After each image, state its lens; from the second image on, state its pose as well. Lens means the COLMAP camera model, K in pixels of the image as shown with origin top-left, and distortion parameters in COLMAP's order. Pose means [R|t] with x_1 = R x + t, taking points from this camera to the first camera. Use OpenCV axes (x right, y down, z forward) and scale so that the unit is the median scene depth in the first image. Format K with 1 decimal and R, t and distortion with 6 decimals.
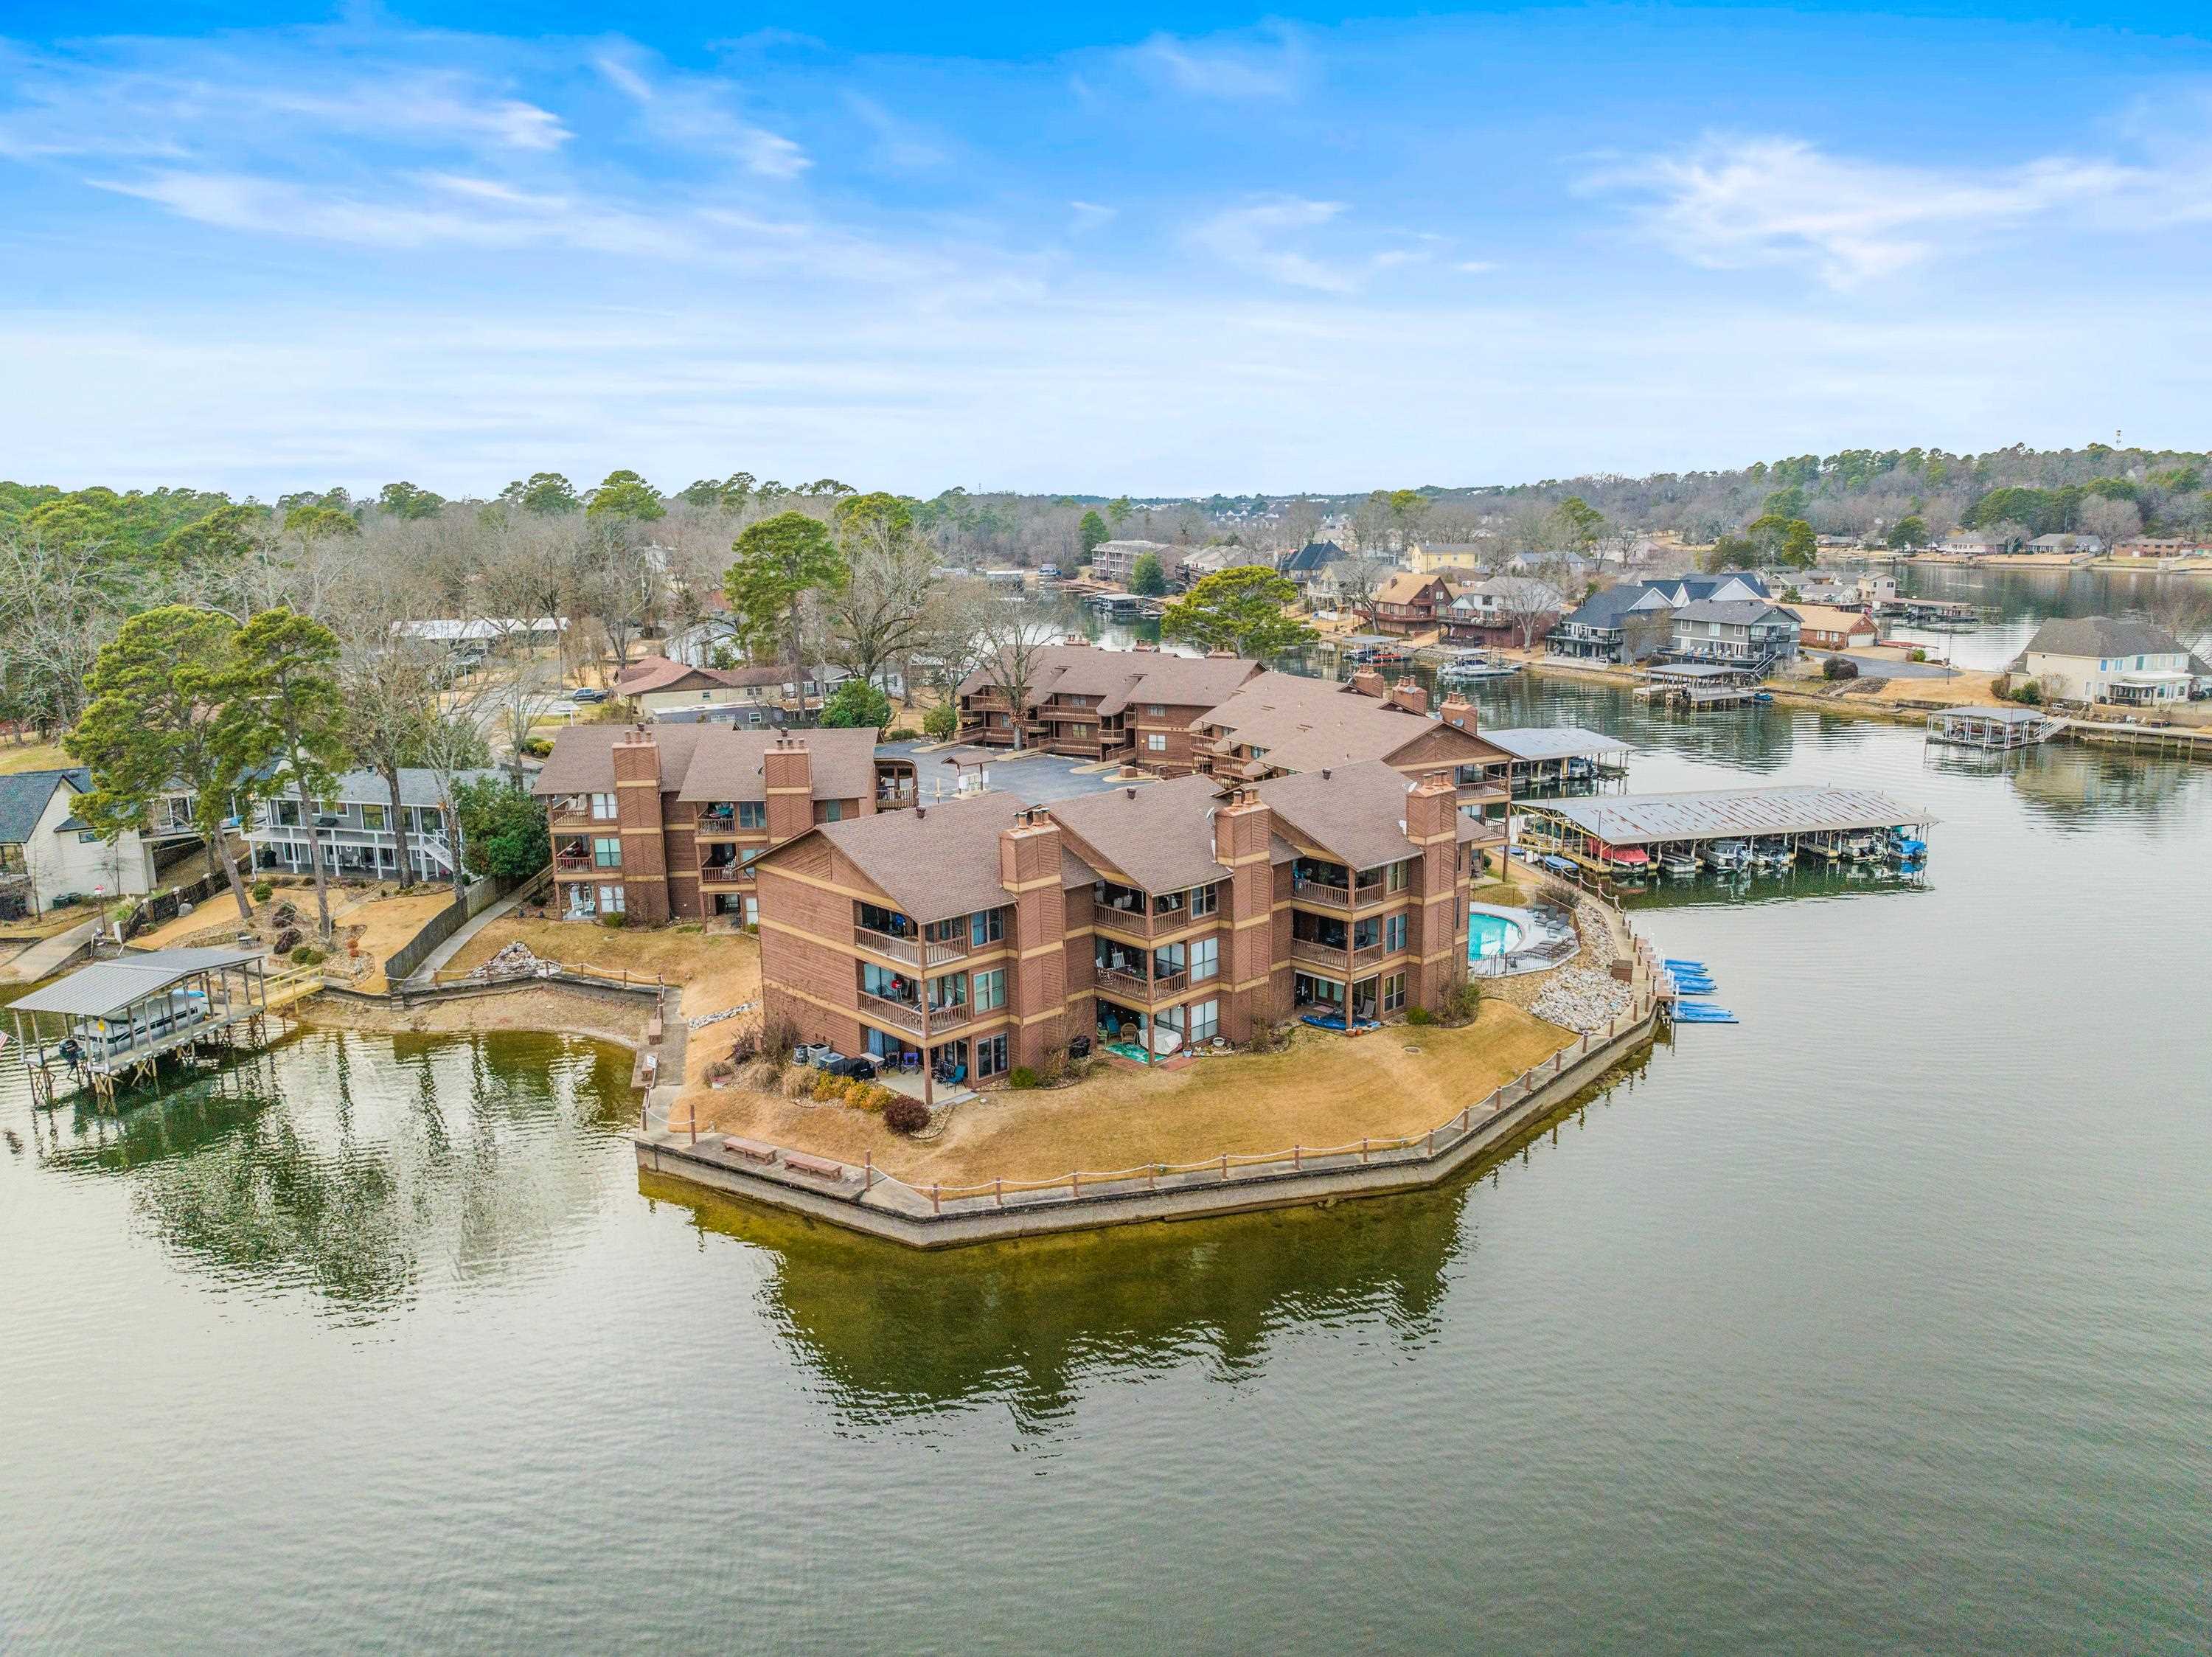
lens RADIAL K [[1571.1, 0, 1122.6], [0, 1571.1, 829.6], [0, 0, 1]] dist [-0.063407, 0.033320]
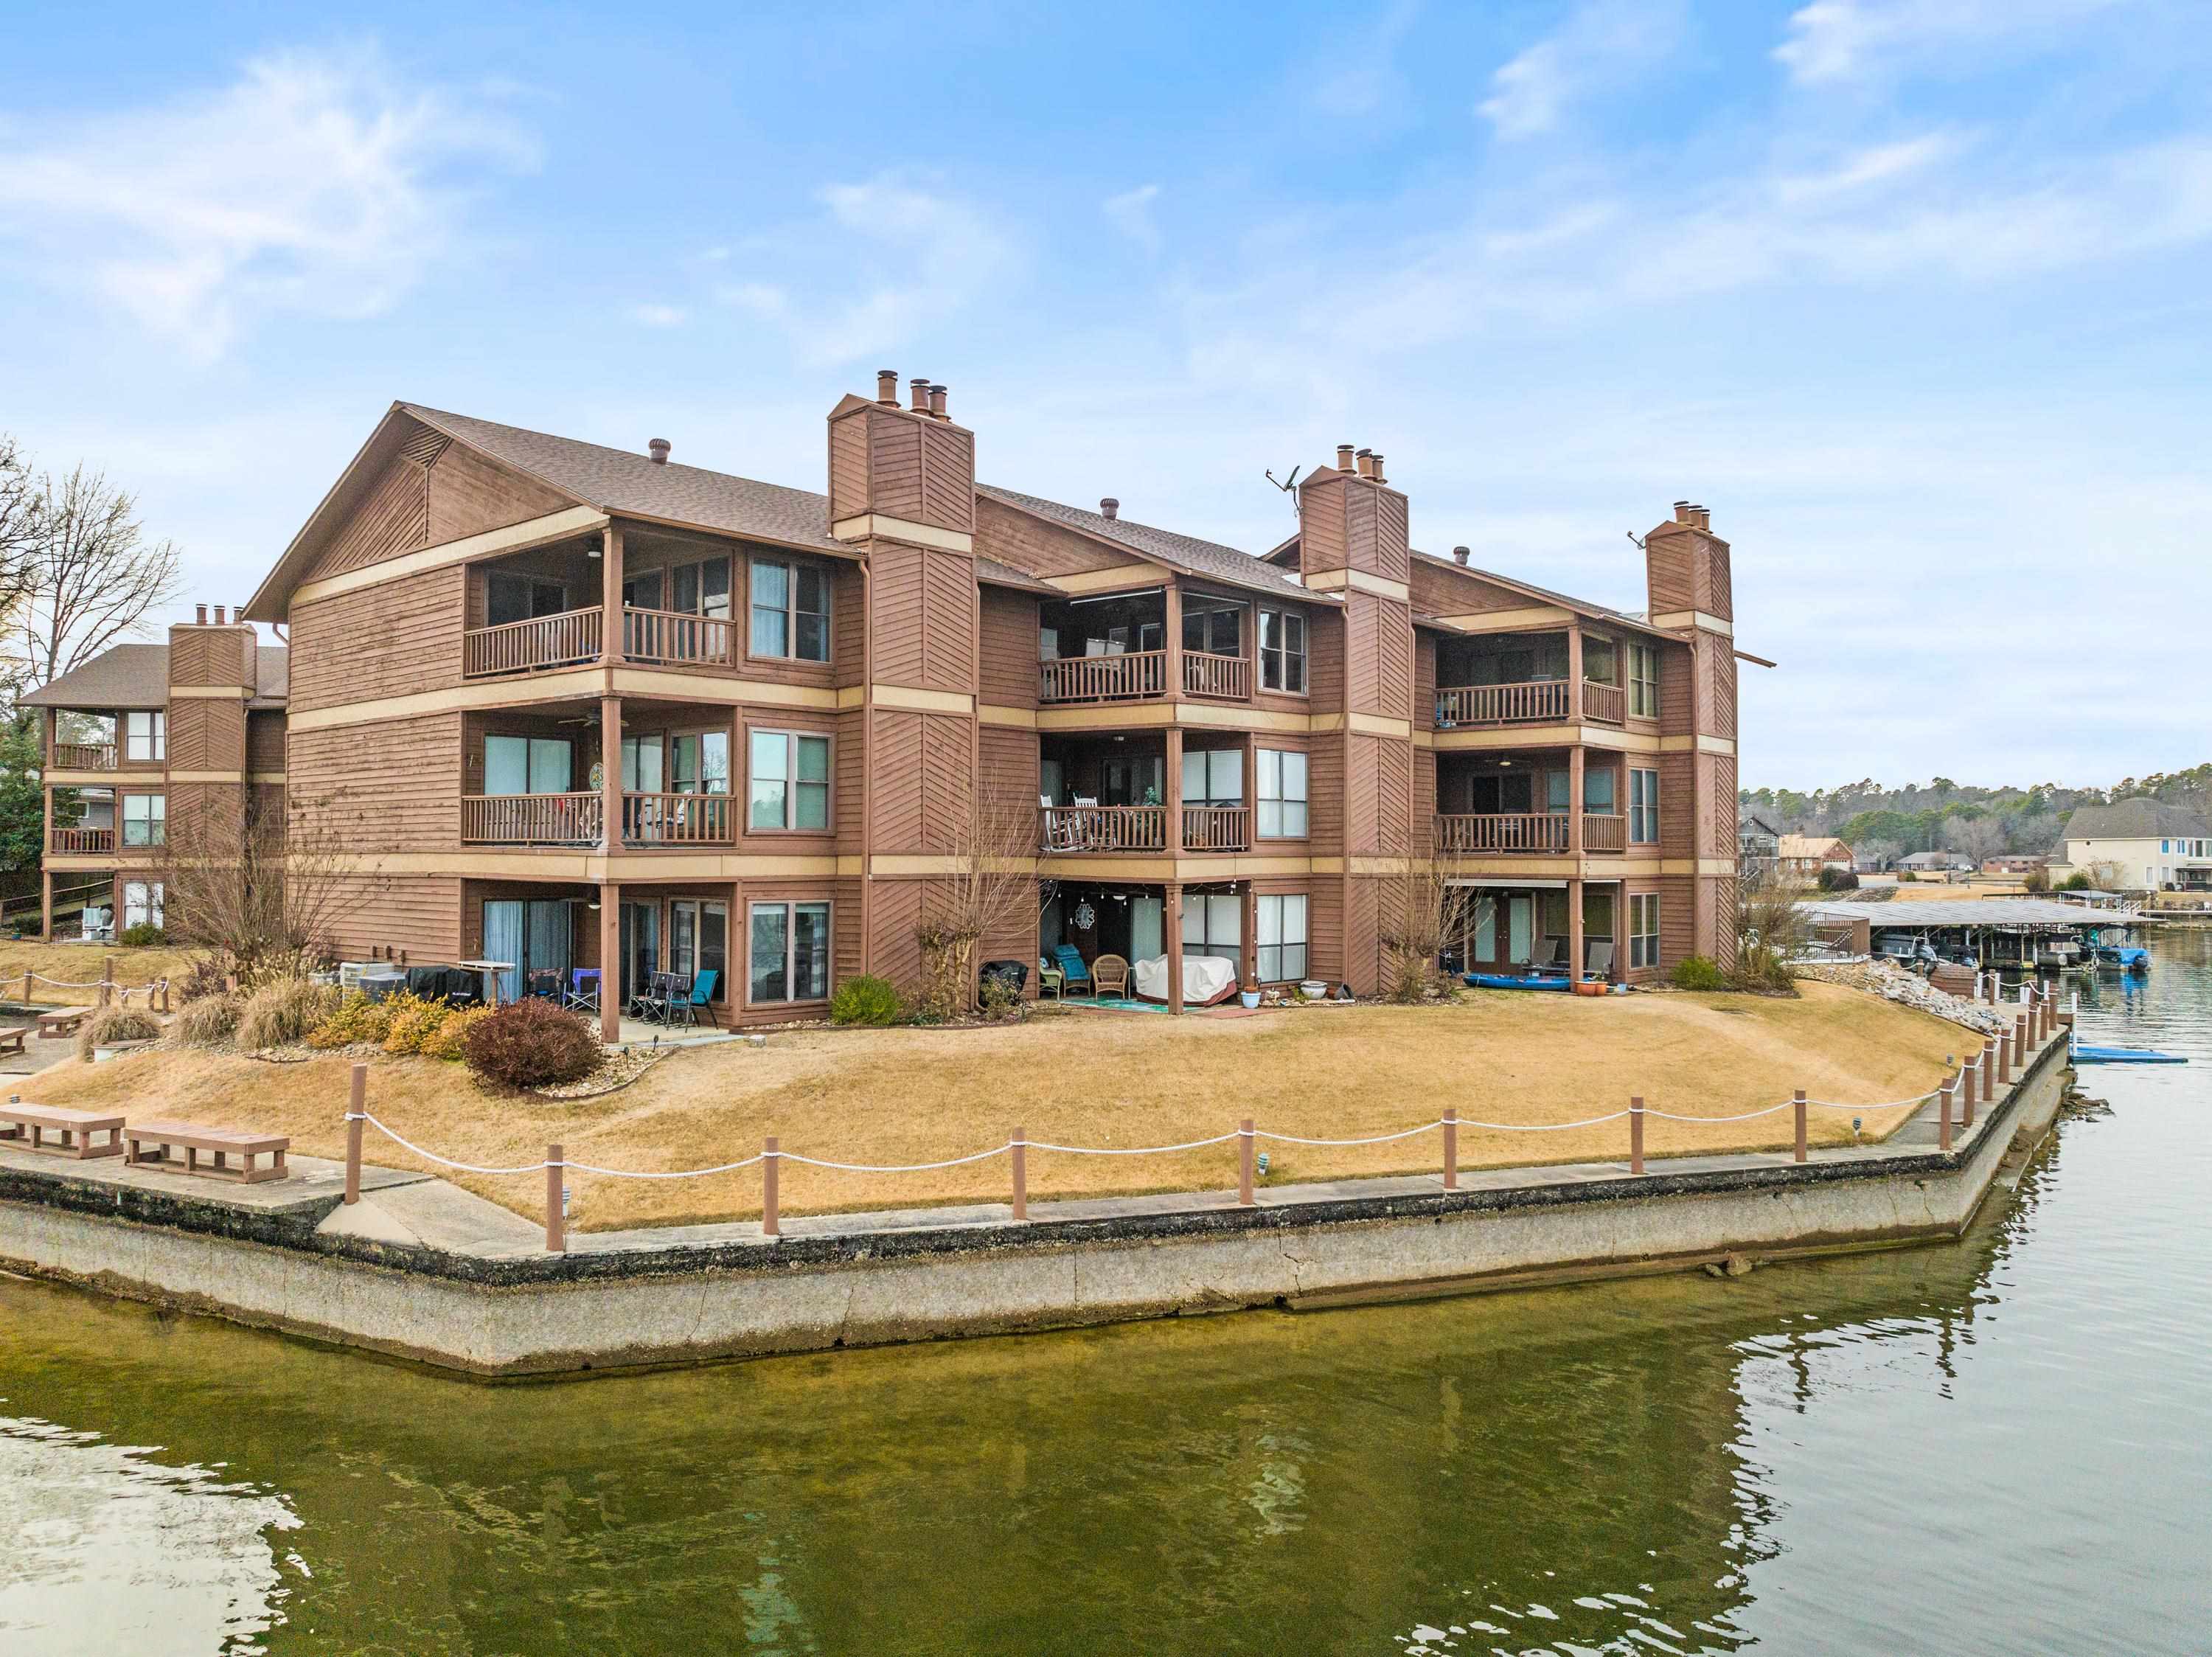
lens RADIAL K [[1571.1, 0, 1122.6], [0, 1571.1, 829.6], [0, 0, 1]] dist [-0.063407, 0.033320]
pose [[0.996140, 0.018067, 0.085897, -0.032131], [0.001722, 0.974376, -0.224918, 0.194354], [-0.087759, 0.224198, 0.970584, 0.572626]]
